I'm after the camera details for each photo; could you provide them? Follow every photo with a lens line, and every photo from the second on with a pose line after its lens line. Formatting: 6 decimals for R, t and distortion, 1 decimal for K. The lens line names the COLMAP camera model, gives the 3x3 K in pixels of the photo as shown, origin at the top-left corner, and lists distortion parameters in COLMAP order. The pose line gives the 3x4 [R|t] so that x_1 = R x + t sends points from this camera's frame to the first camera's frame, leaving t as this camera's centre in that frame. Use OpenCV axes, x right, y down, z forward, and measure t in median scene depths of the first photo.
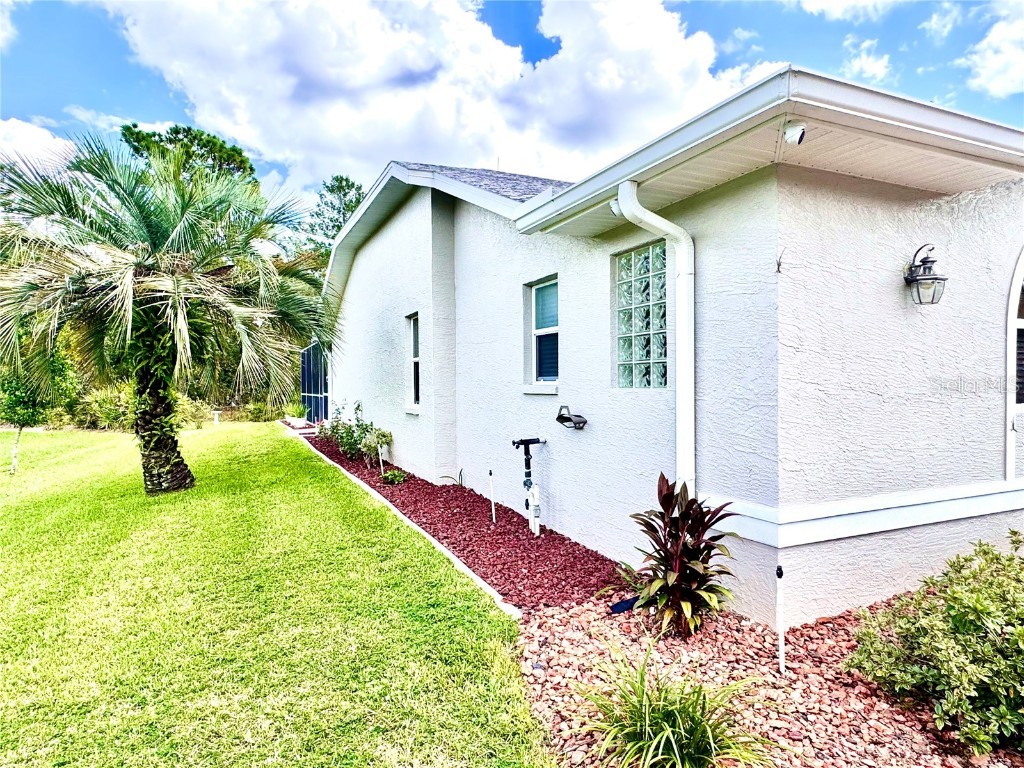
lens RADIAL K [[613.3, 0, 522.2], [0, 613.3, 384.7], [0, 0, 1]] dist [0.023899, 0.000083]
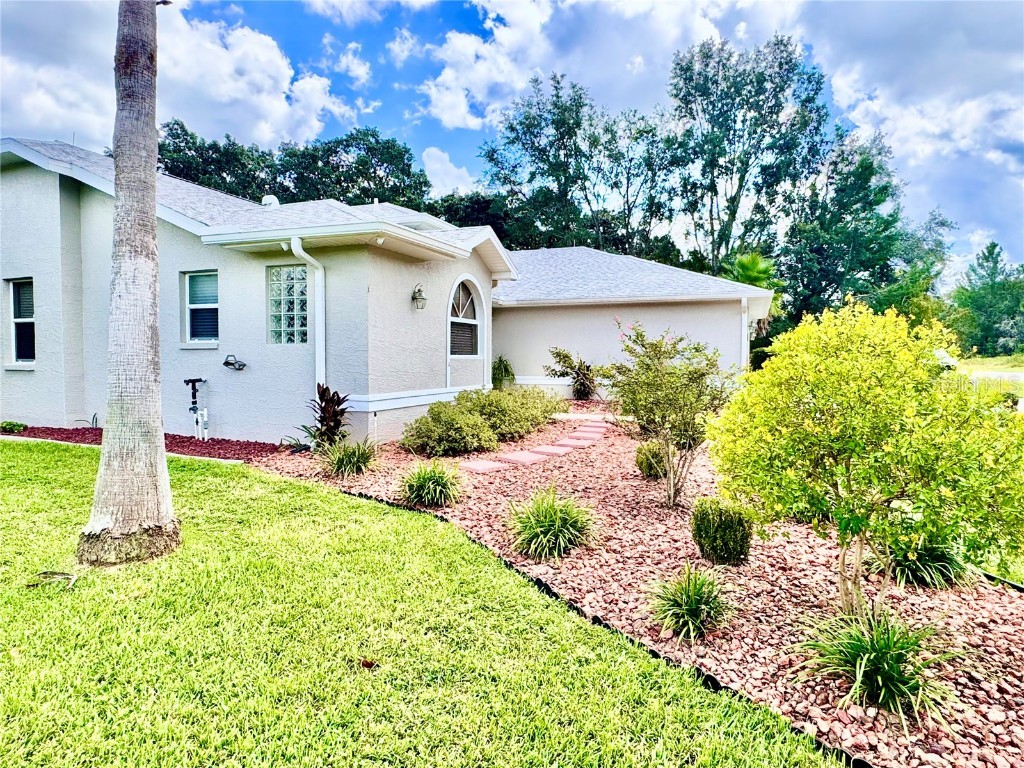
lens RADIAL K [[625.0, 0, 512.0], [0, 625.0, 384.0], [0, 0, 1]] dist [-0.001425, -0.000645]
pose [[0.728278, -0.017985, 0.685046, -0.430047], [-0.006533, 0.999428, 0.033185, 0.042073], [-0.685251, -0.028643, 0.727743, -0.578247]]
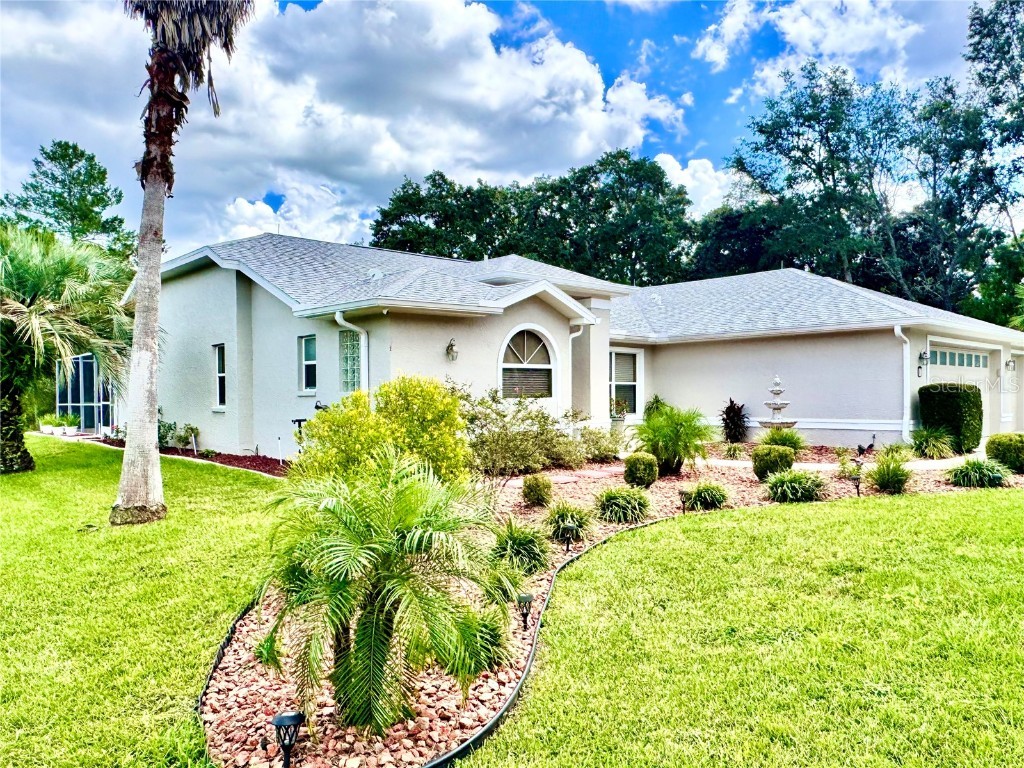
lens RADIAL K [[741.3, 0, 561.7], [0, 741.3, 405.7], [0, 0, 1]] dist [-0.007712, 0.002272]
pose [[0.943375, -0.004822, 0.331694, 0.011766], [0.001024, 0.999932, 0.011624, 0.018430], [-0.331728, -0.010626, 0.943315, -1.359402]]
